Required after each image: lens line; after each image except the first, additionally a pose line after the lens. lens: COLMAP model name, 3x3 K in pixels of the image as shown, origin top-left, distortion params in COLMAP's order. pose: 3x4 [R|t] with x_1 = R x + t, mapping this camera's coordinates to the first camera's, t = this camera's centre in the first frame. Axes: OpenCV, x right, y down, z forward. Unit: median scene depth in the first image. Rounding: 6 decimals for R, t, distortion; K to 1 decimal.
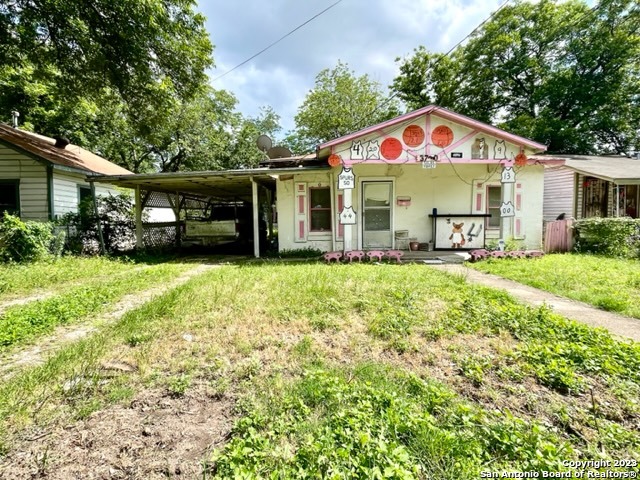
lens RADIAL K [[356.7, 0, 319.7], [0, 356.7, 240.0], [0, 0, 1]] dist [0.001730, 0.000273]
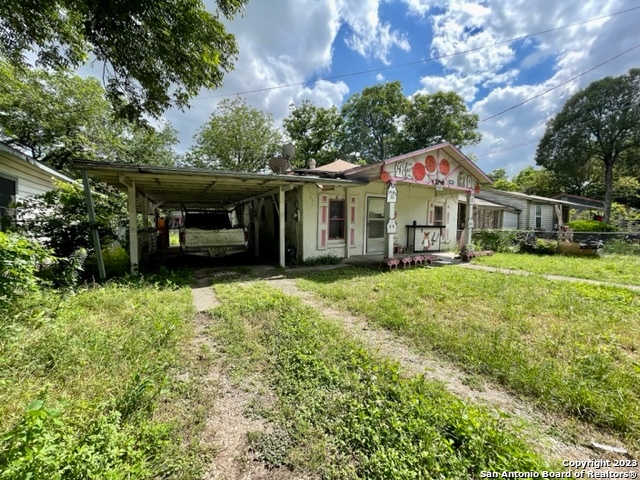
lens RADIAL K [[256.1, 0, 320.0], [0, 256.1, 241.0], [0, 0, 1]] dist [-0.000334, 0.000002]
pose [[0.868909, -0.018418, 0.494629, -0.439705], [0.017174, 0.999828, 0.007060, -0.026399], [-0.494674, 0.002360, 0.869076, 0.340179]]
